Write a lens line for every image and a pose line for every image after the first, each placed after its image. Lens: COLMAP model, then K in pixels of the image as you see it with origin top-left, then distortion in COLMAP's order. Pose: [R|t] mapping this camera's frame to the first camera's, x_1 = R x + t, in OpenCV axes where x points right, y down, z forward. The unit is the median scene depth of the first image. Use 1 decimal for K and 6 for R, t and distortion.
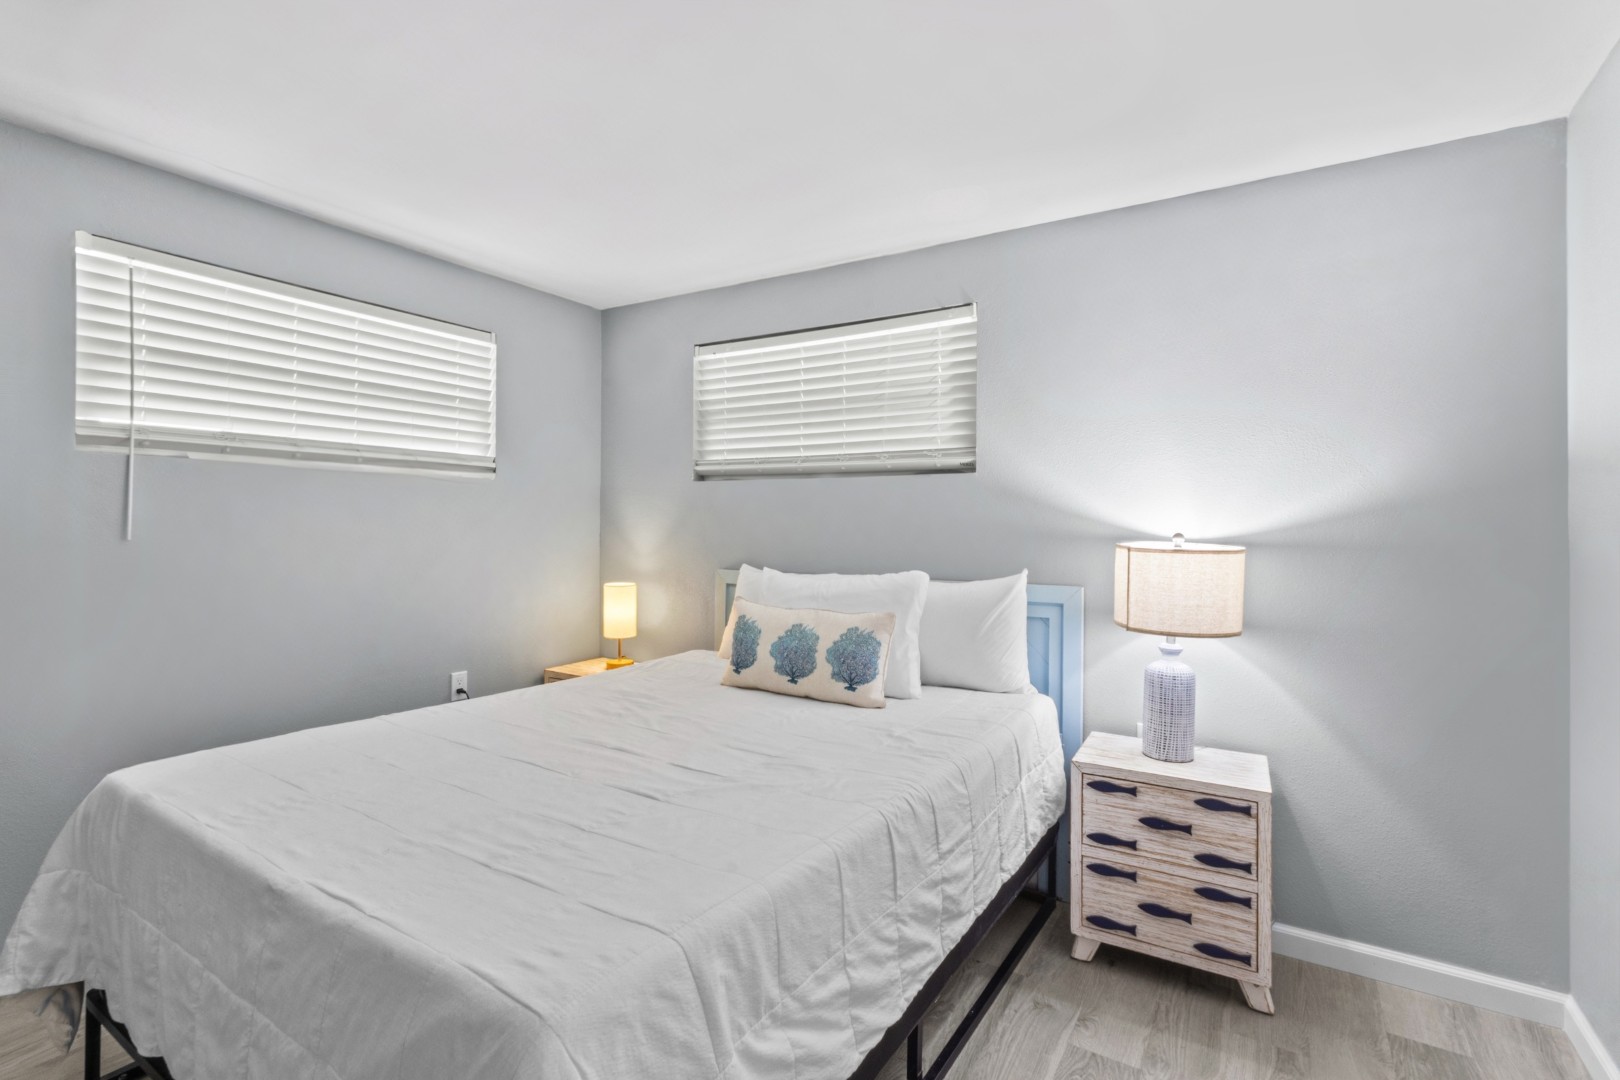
lens RADIAL K [[750.8, 0, 803.5], [0, 750.8, 531.0], [0, 0, 1]] dist [0.004252, 0.000958]
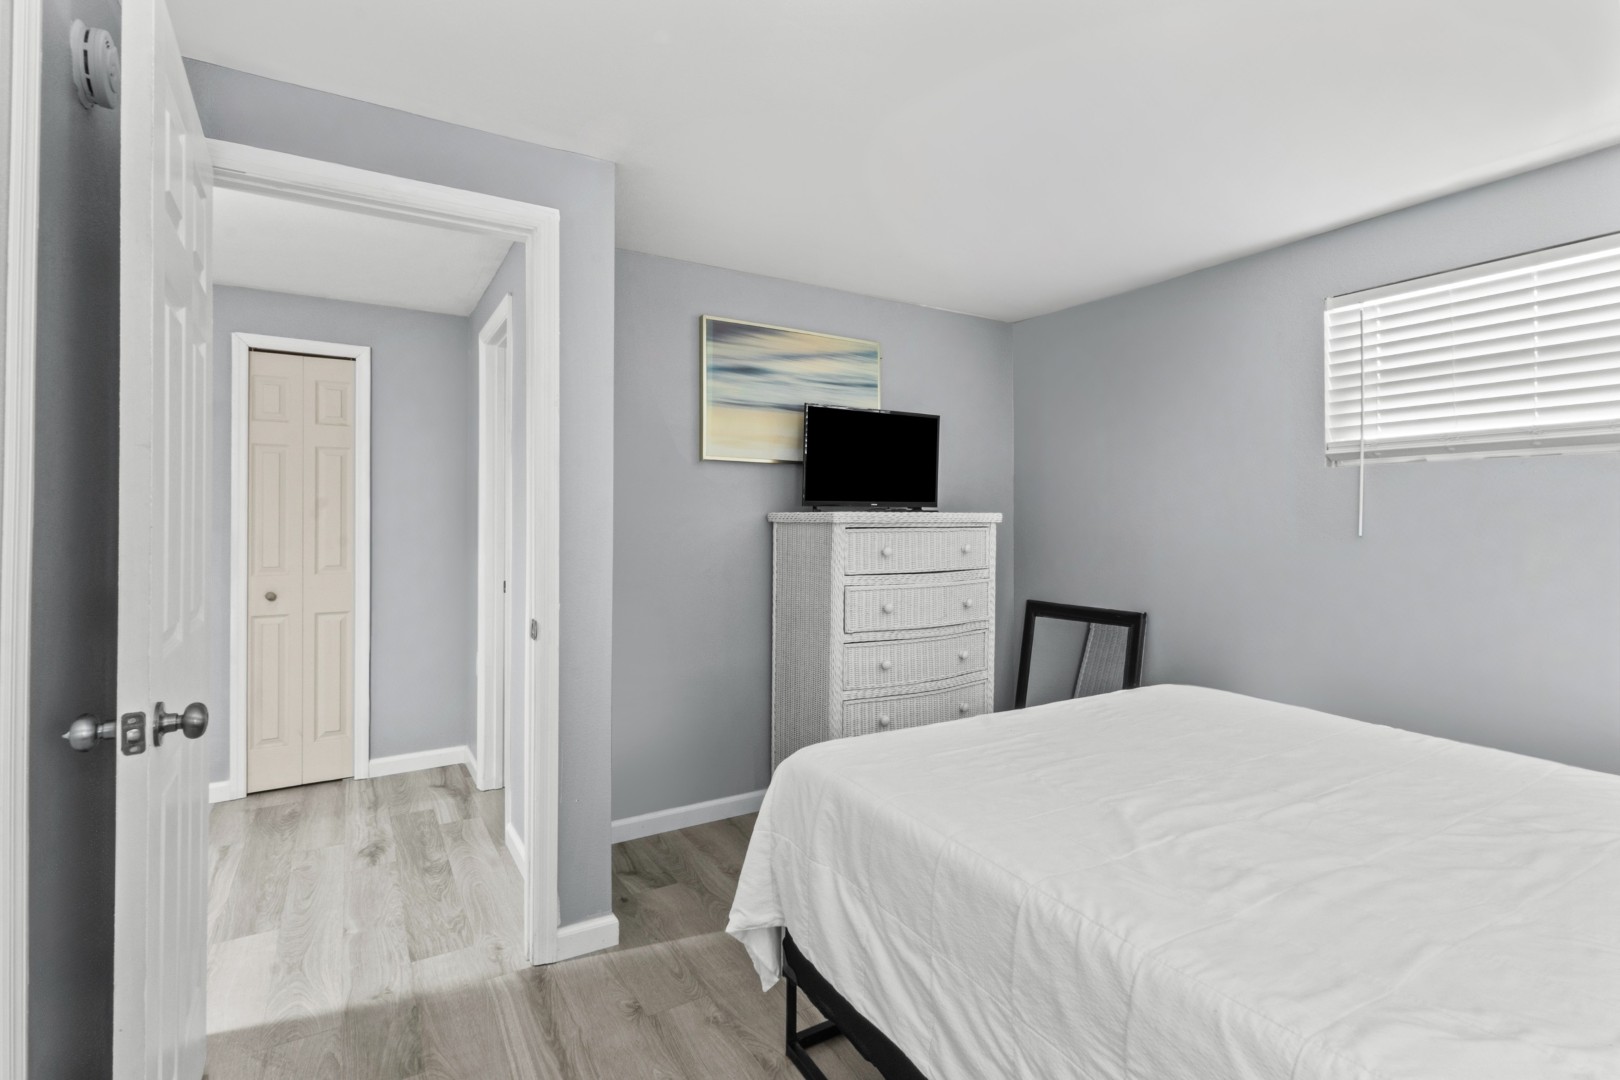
lens RADIAL K [[750.8, 0, 802.7], [0, 750.8, 529.4], [0, 0, 1]] dist [0.004252, 0.000958]
pose [[-0.446329, 0.001098, -0.894868, 0.584456], [-0.009398, 0.999938, 0.005915, 0.002516], [0.894819, 0.011050, -0.446291, 0.743573]]
